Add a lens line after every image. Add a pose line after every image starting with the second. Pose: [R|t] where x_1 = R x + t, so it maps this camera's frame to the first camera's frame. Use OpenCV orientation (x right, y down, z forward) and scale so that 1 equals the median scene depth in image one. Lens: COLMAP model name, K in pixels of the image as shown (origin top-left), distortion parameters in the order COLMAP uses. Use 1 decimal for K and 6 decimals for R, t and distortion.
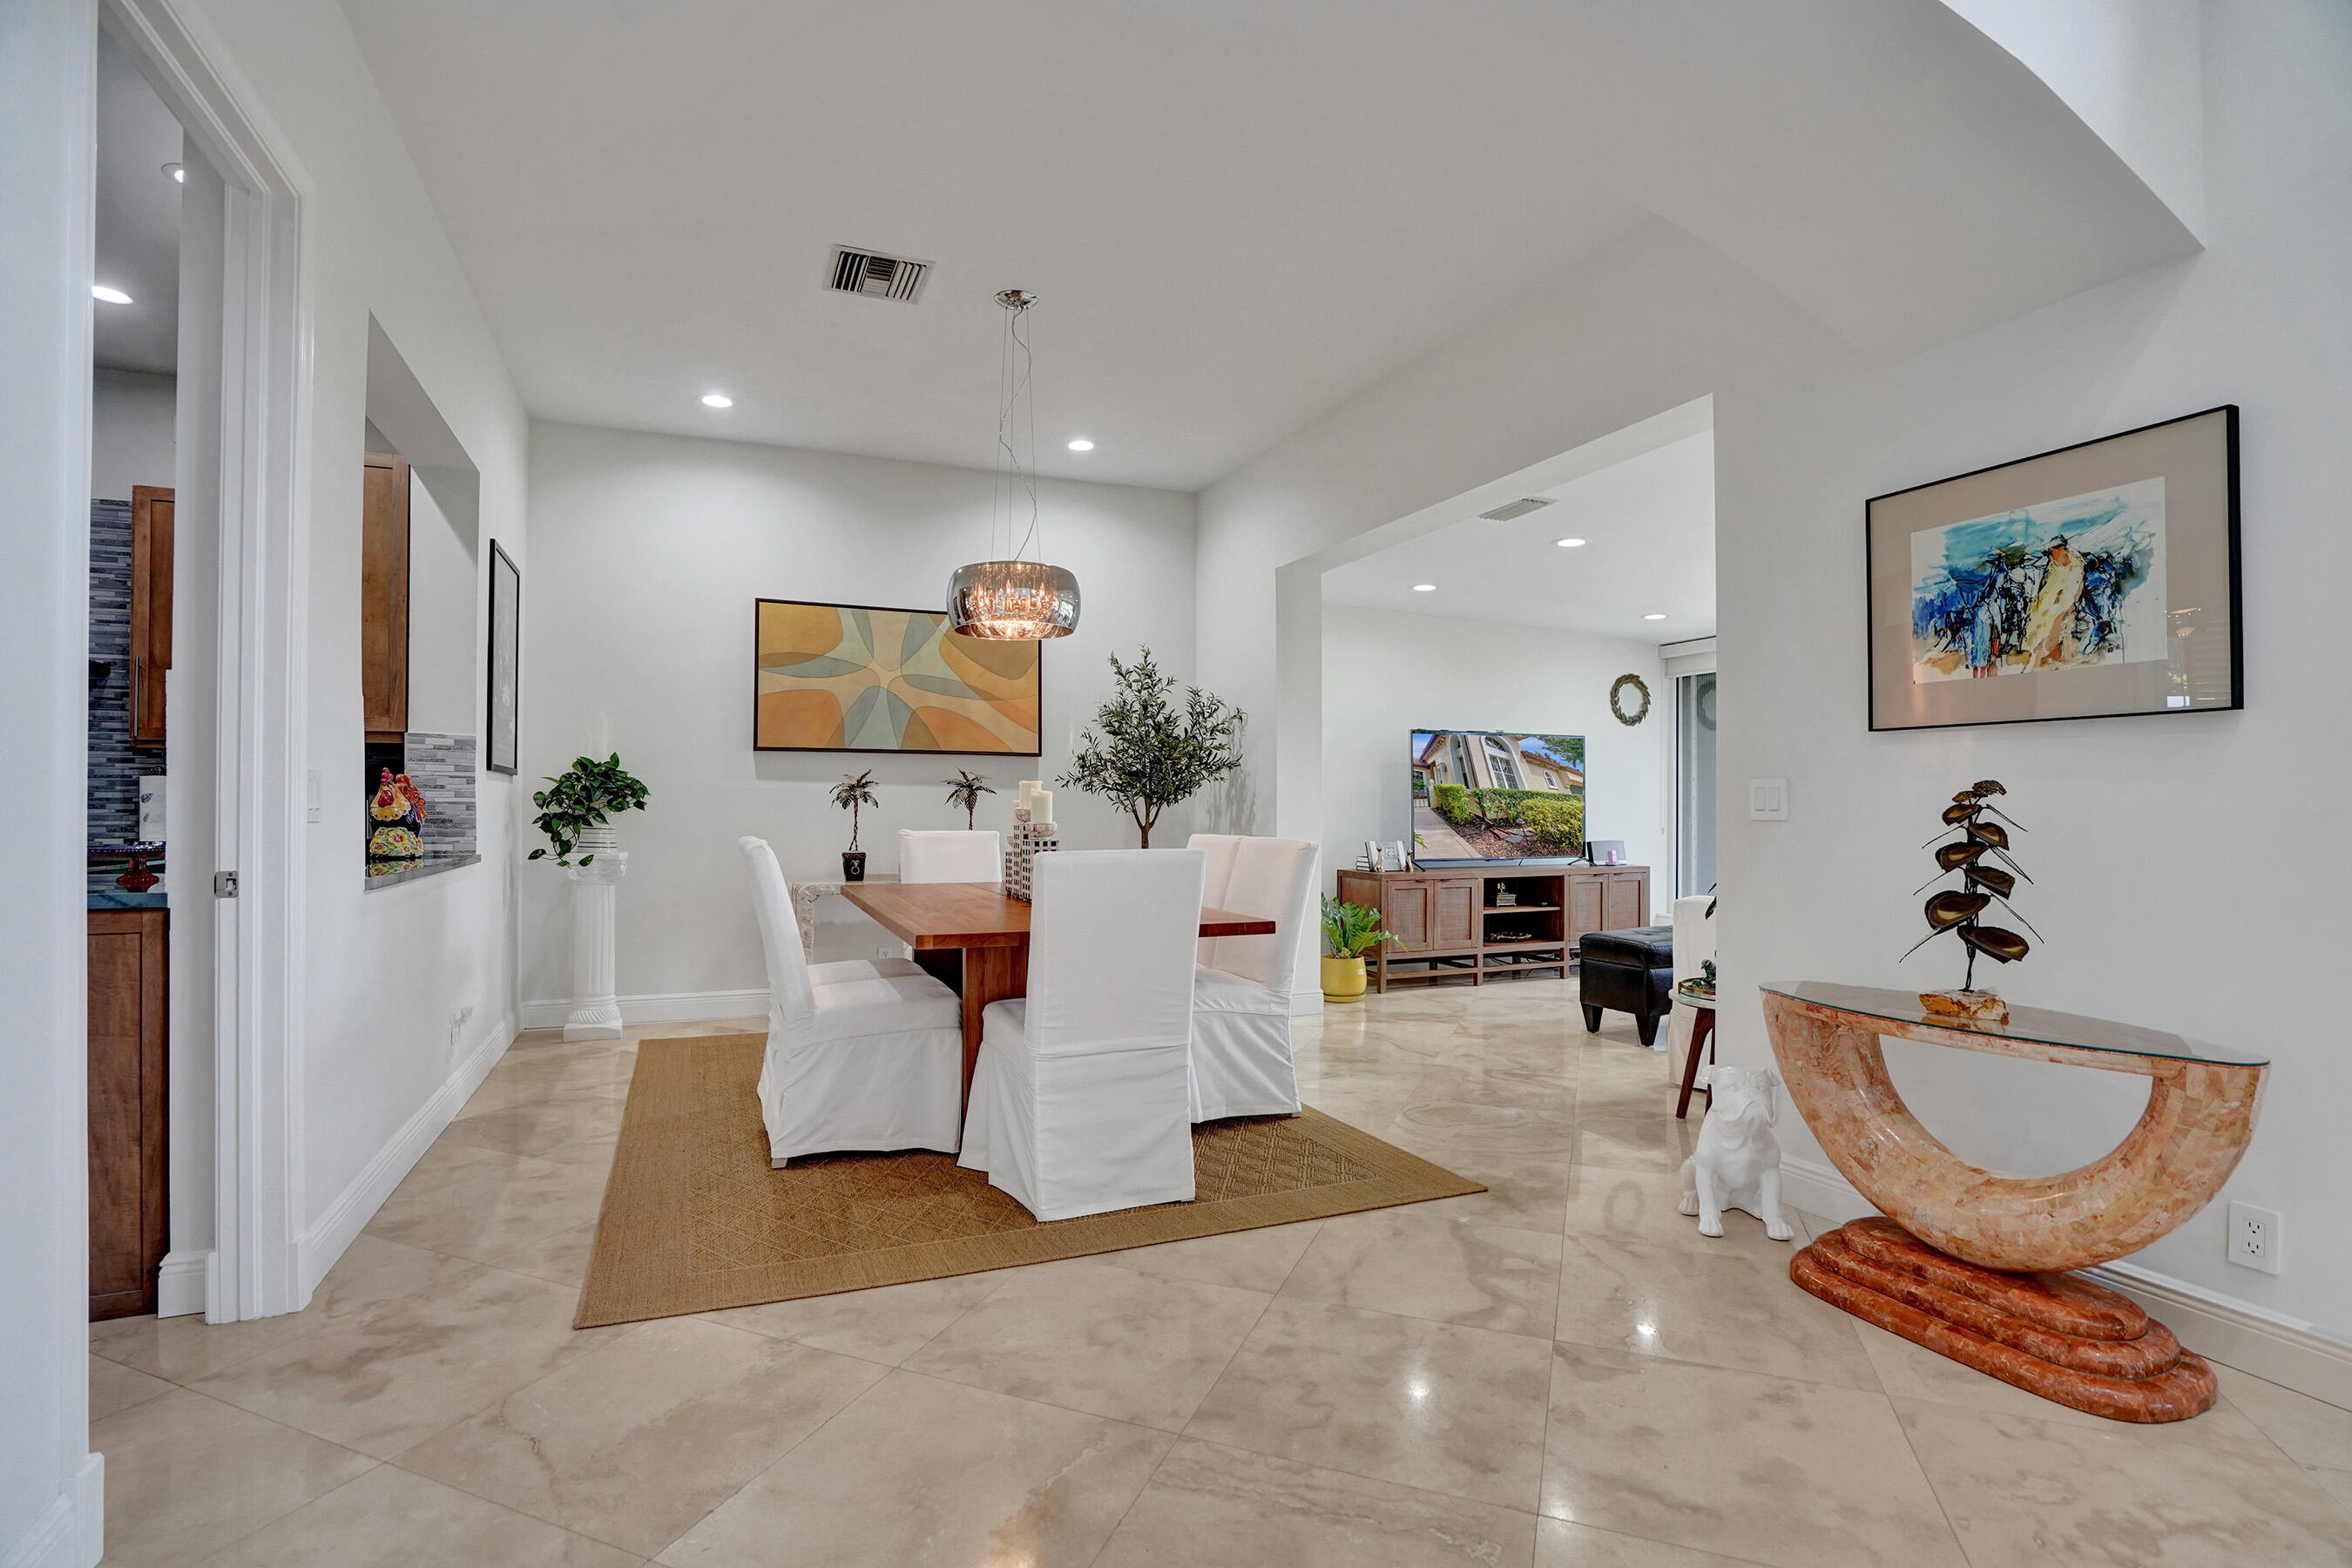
lens RADIAL K [[1100.5, 0, 1166.1], [0, 1100.5, 797.7], [0, 0, 1]] dist [-0.047834, 0.014721]
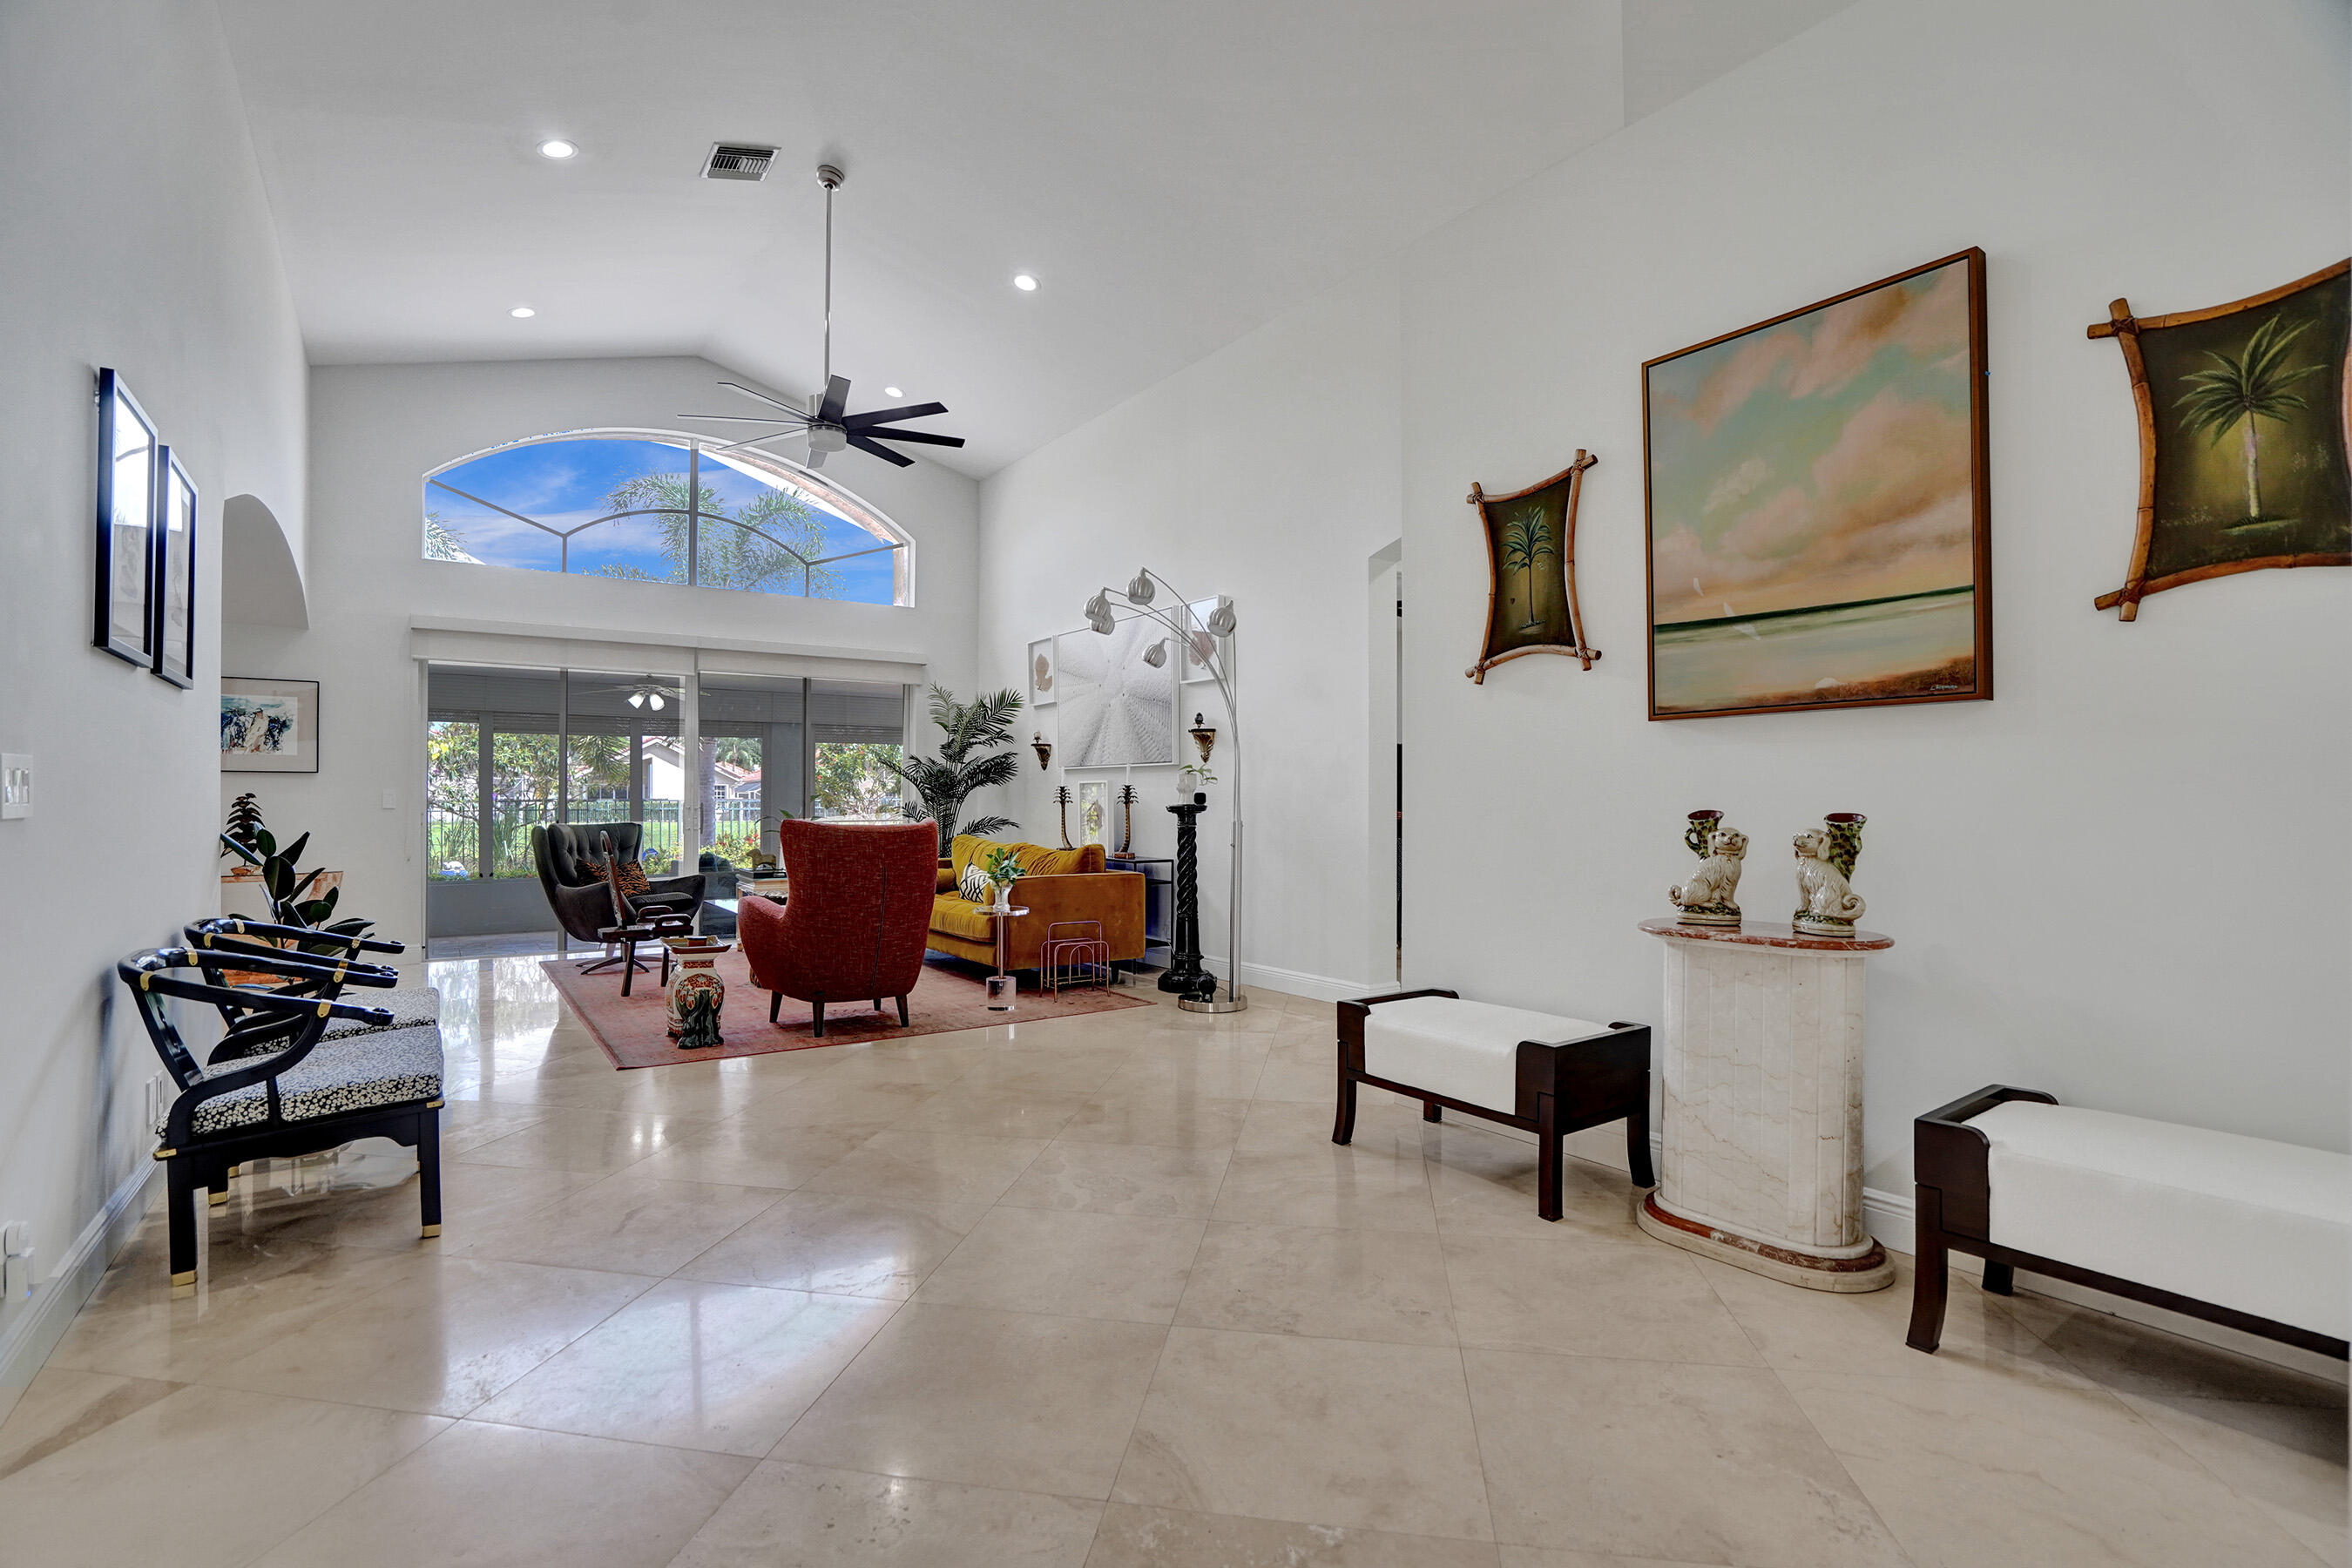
lens RADIAL K [[1100.5, 0, 1166.1], [0, 1100.5, 797.7], [0, 0, 1]] dist [-0.047834, 0.014721]
pose [[-0.204674, -0.003115, 0.978825, -0.976704], [-0.010828, 0.999941, 0.000918, -0.012407], [-0.978770, -0.010411, -0.204696, -0.316225]]
